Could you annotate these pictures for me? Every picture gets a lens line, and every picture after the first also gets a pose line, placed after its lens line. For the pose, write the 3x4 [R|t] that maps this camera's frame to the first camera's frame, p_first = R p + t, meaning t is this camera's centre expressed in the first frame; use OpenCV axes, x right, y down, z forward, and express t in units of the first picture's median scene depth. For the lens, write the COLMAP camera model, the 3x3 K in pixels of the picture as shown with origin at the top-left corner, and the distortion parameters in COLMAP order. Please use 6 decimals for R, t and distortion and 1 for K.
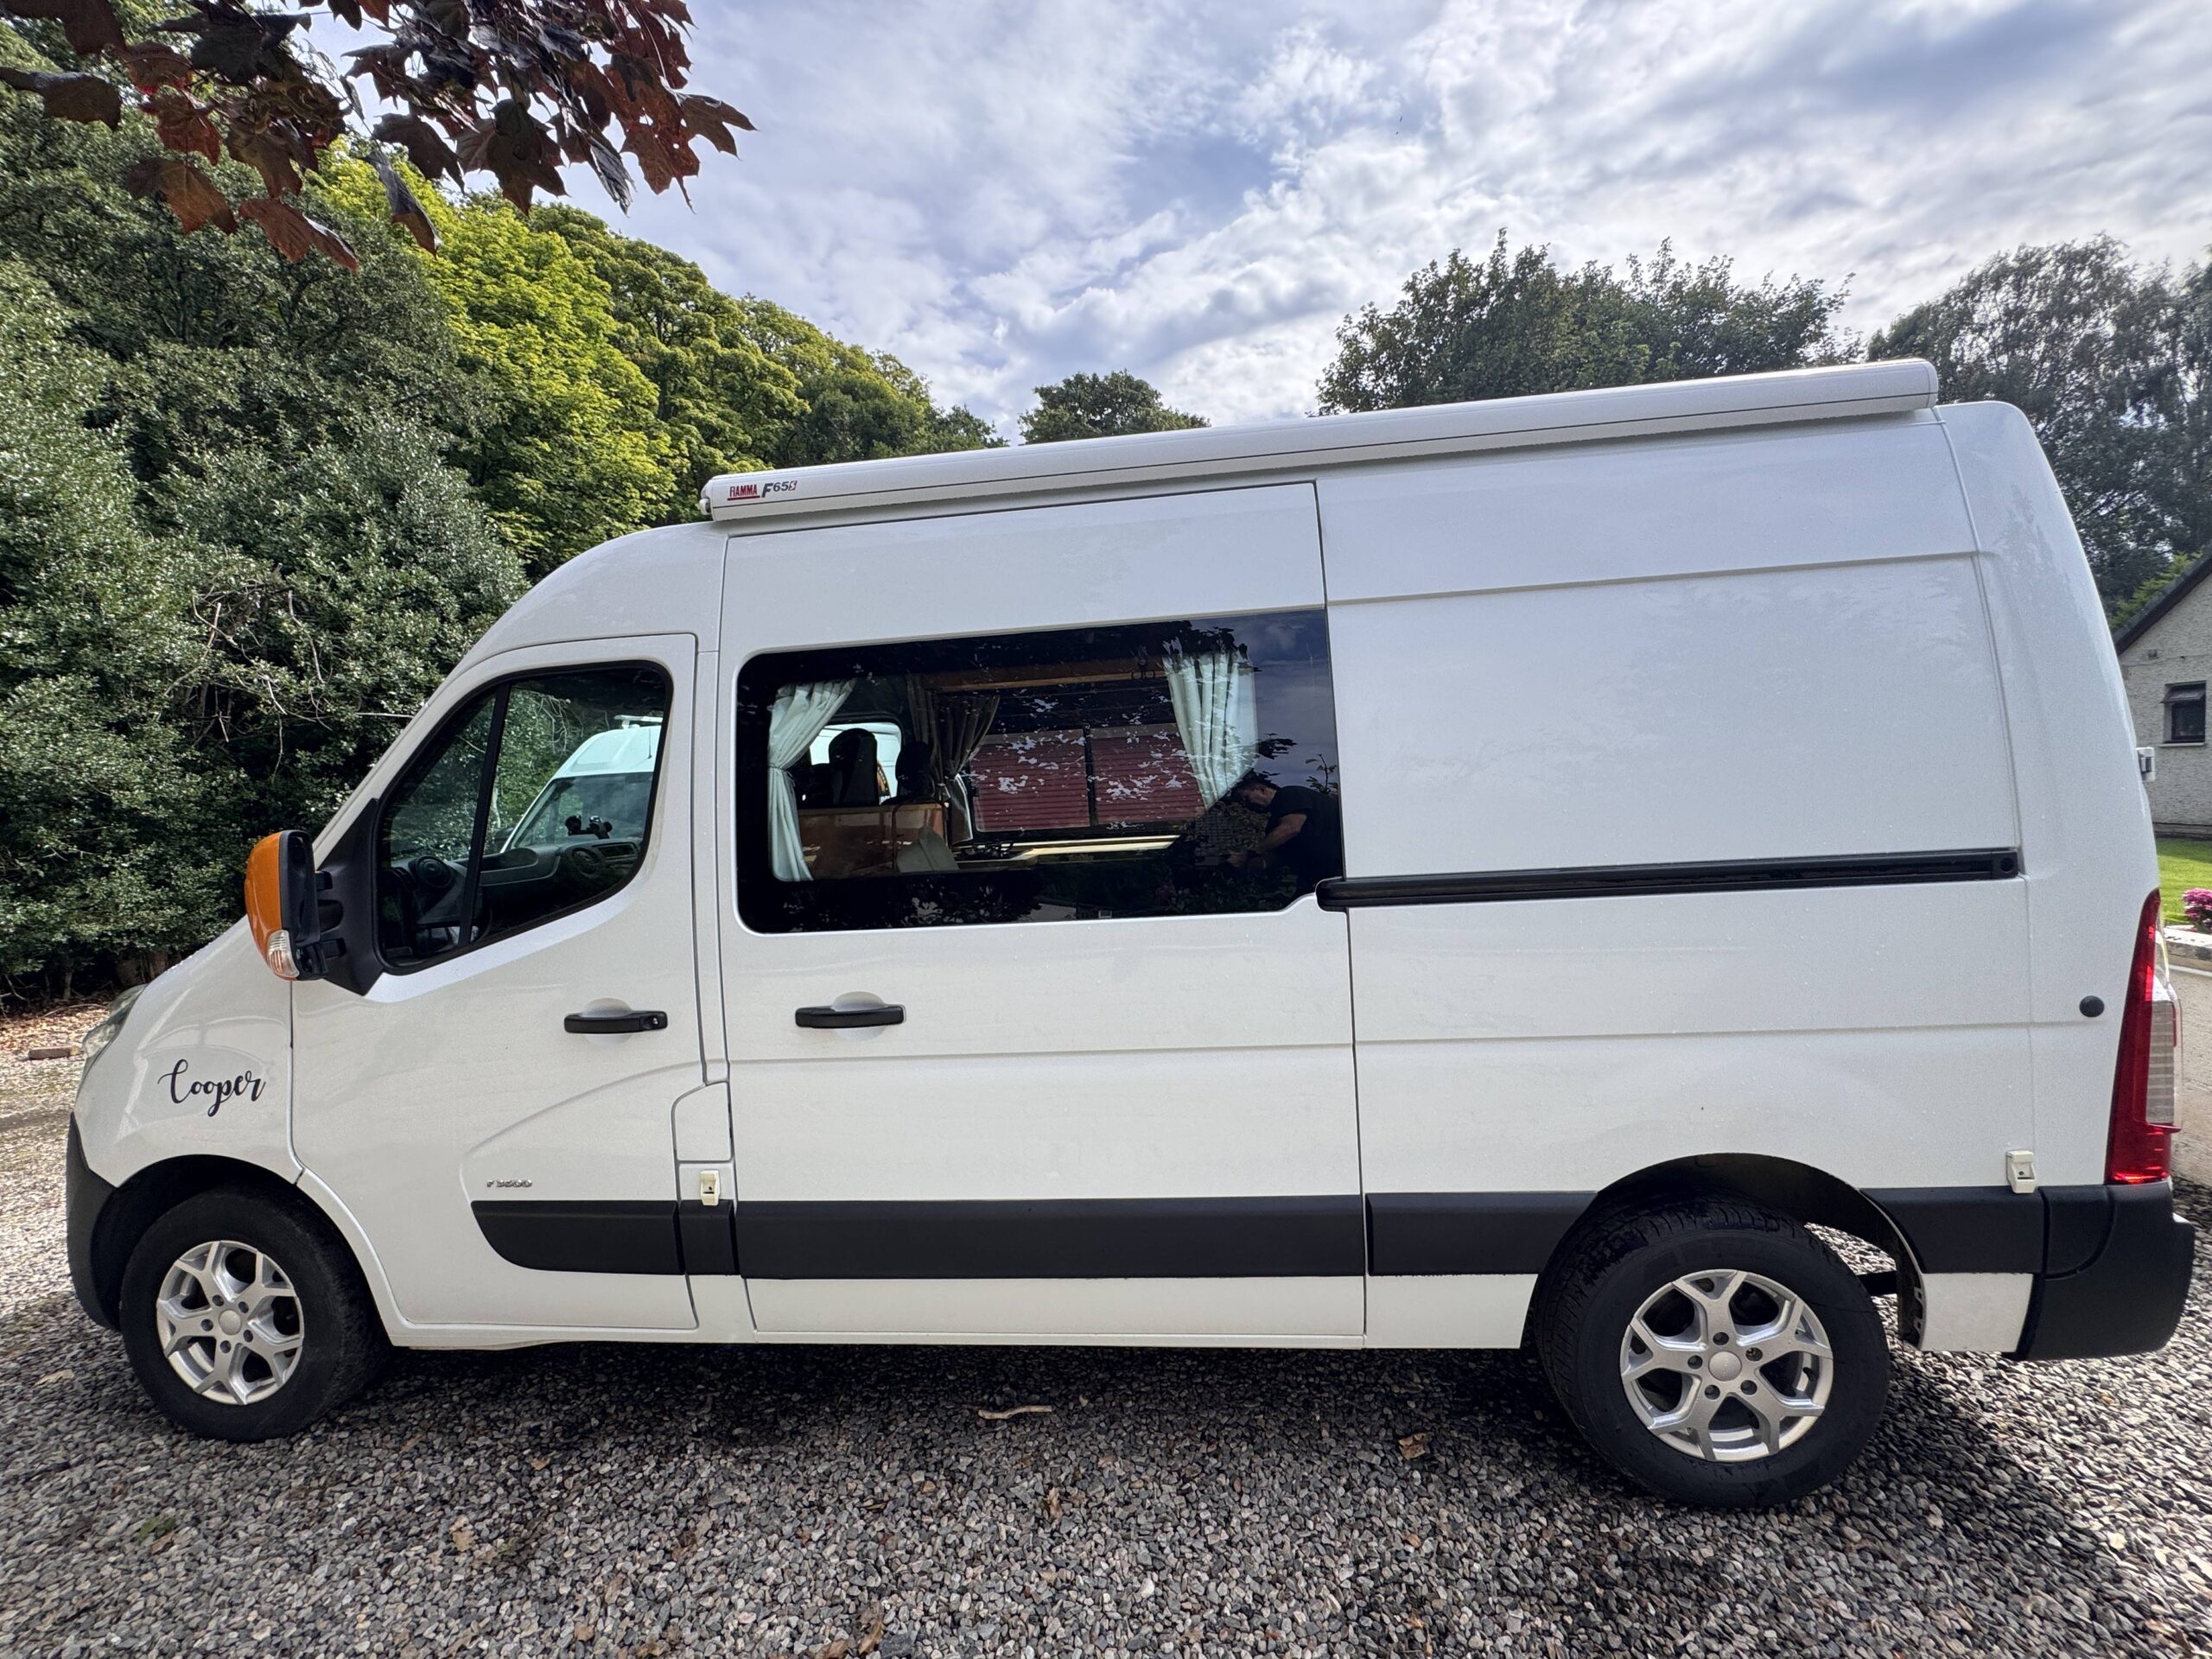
lens RADIAL K [[888.5, 0, 1106.0], [0, 888.5, 829.5], [0, 0, 1]] dist [-0.000702, 0.000085]
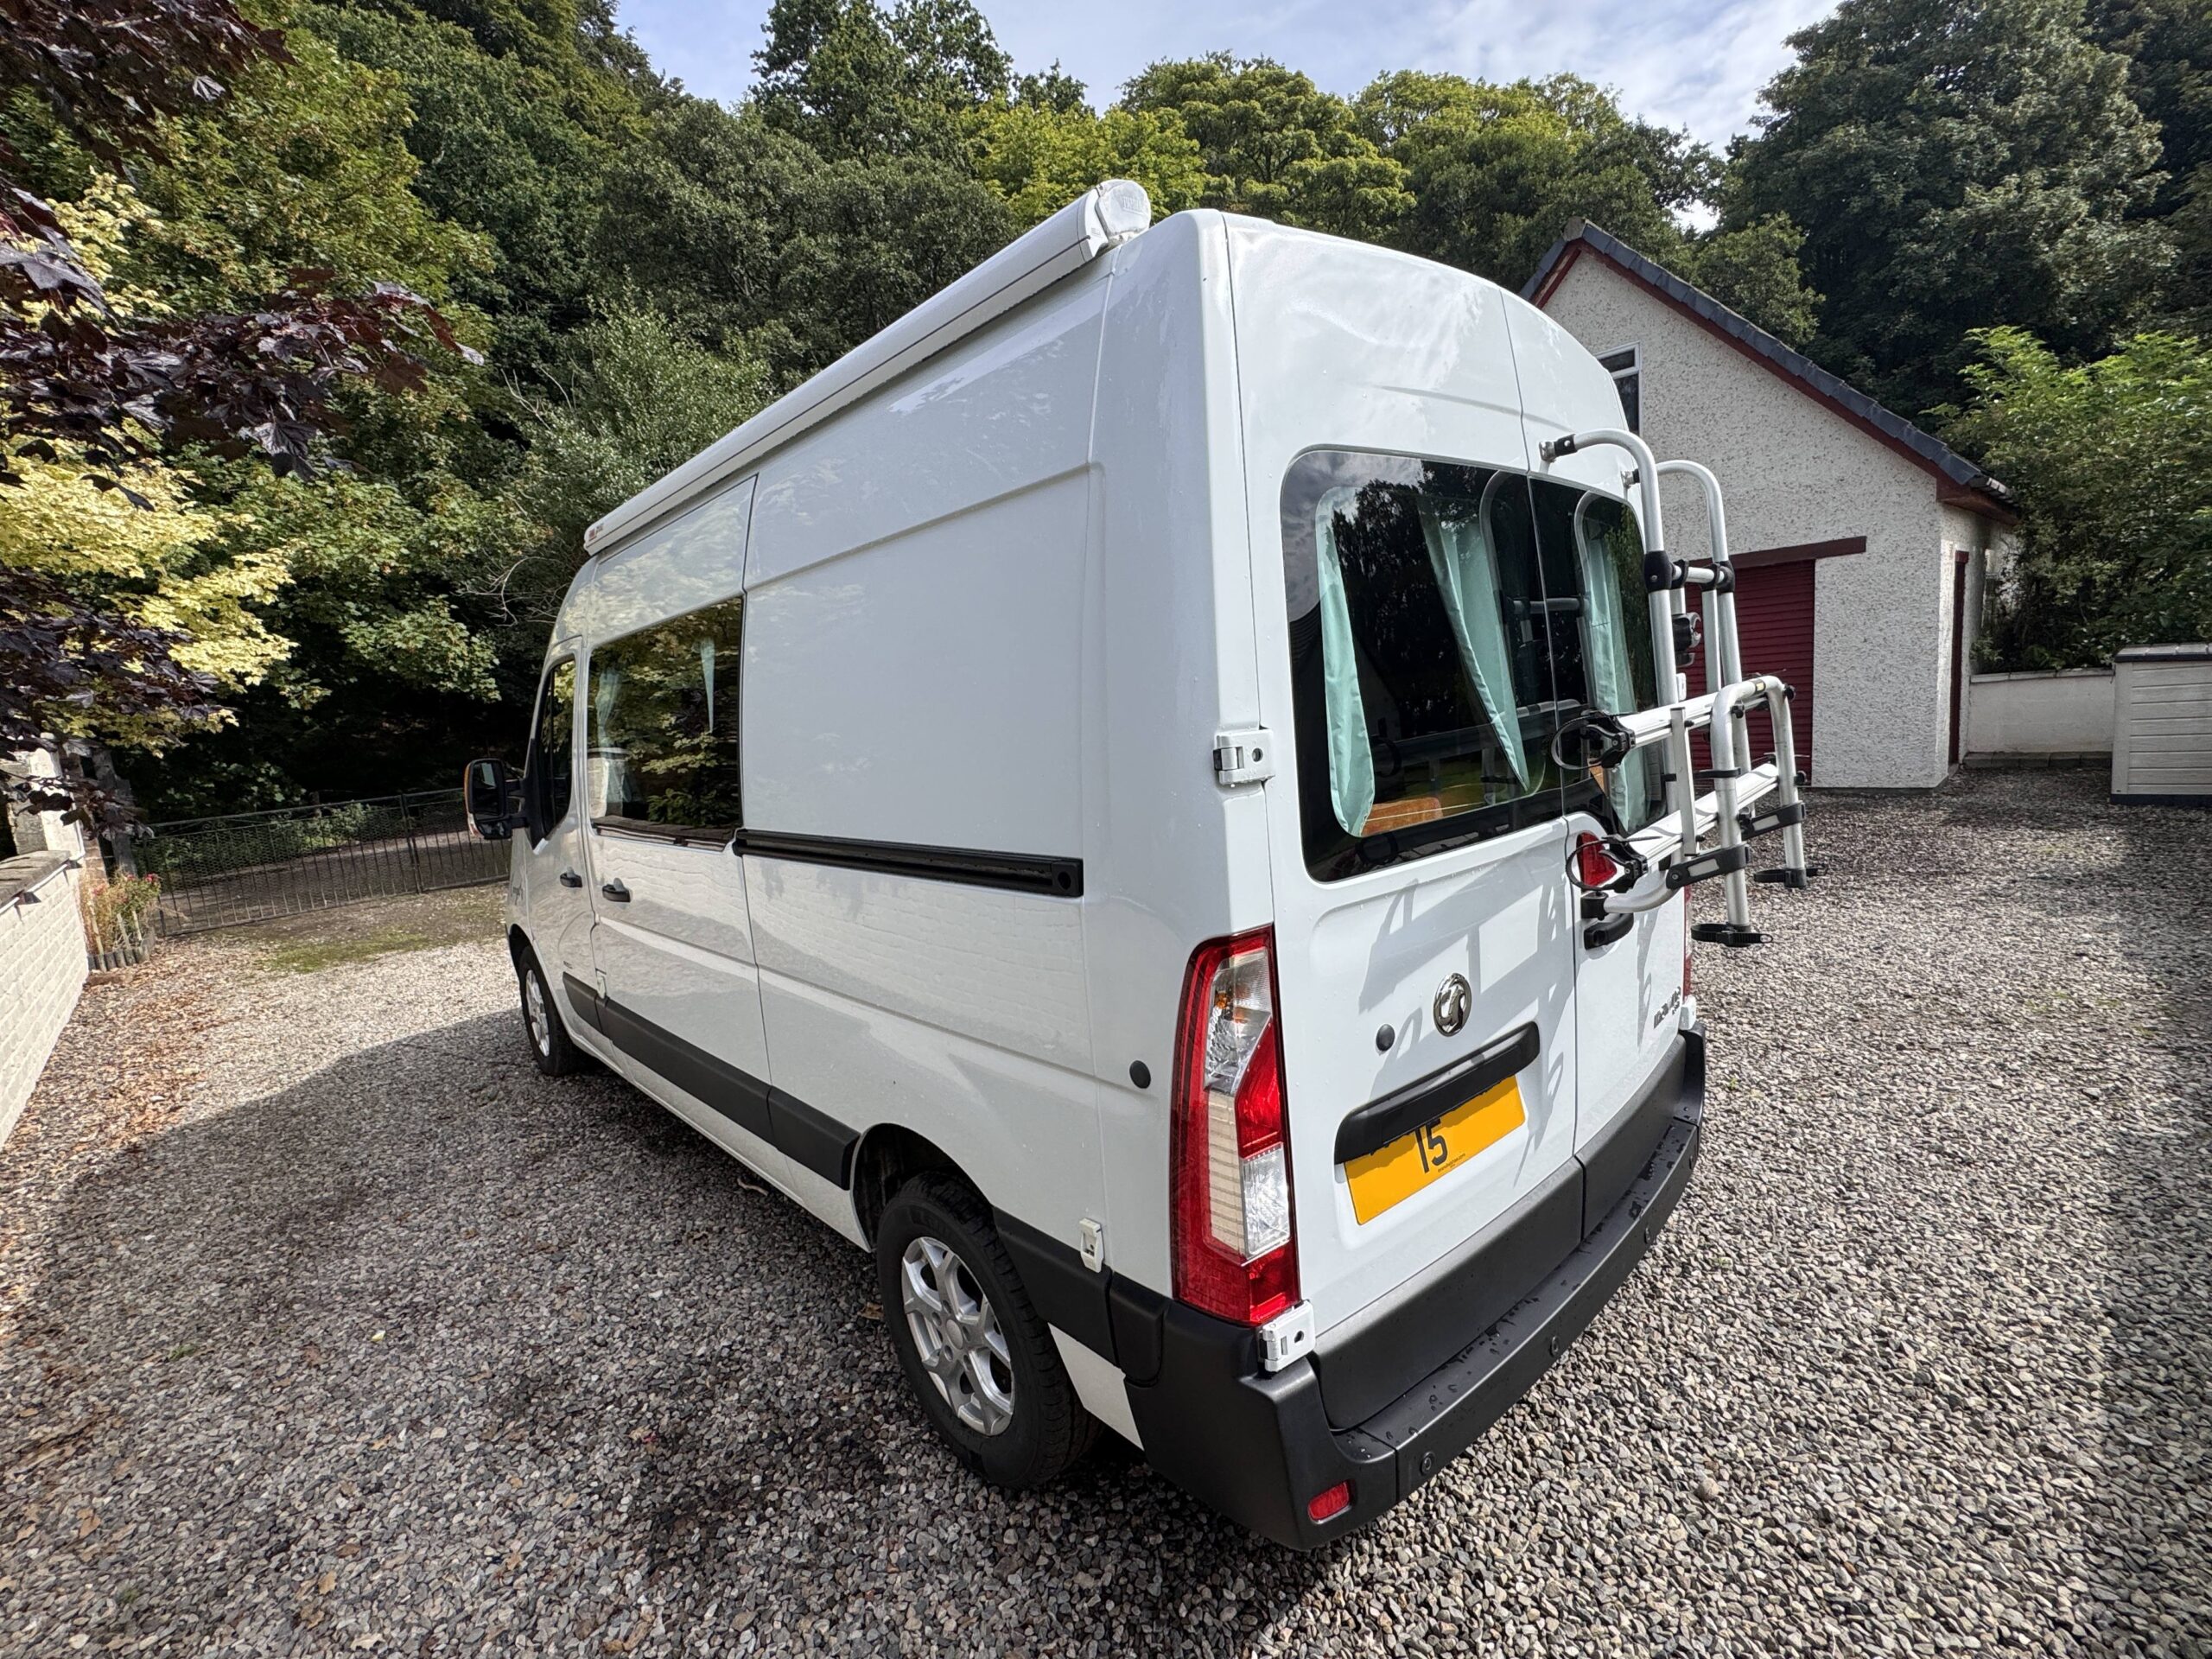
lens RADIAL K [[976.6, 0, 1106.0], [0, 976.6, 829.5], [0, 0, 1]] dist [-0.001756, -0.000301]
pose [[0.751506, 0.077057, -0.655210, 1.469499], [0.021101, 0.989840, 0.140614, -0.117184], [0.659389, -0.119498, 0.742245, 0.342622]]
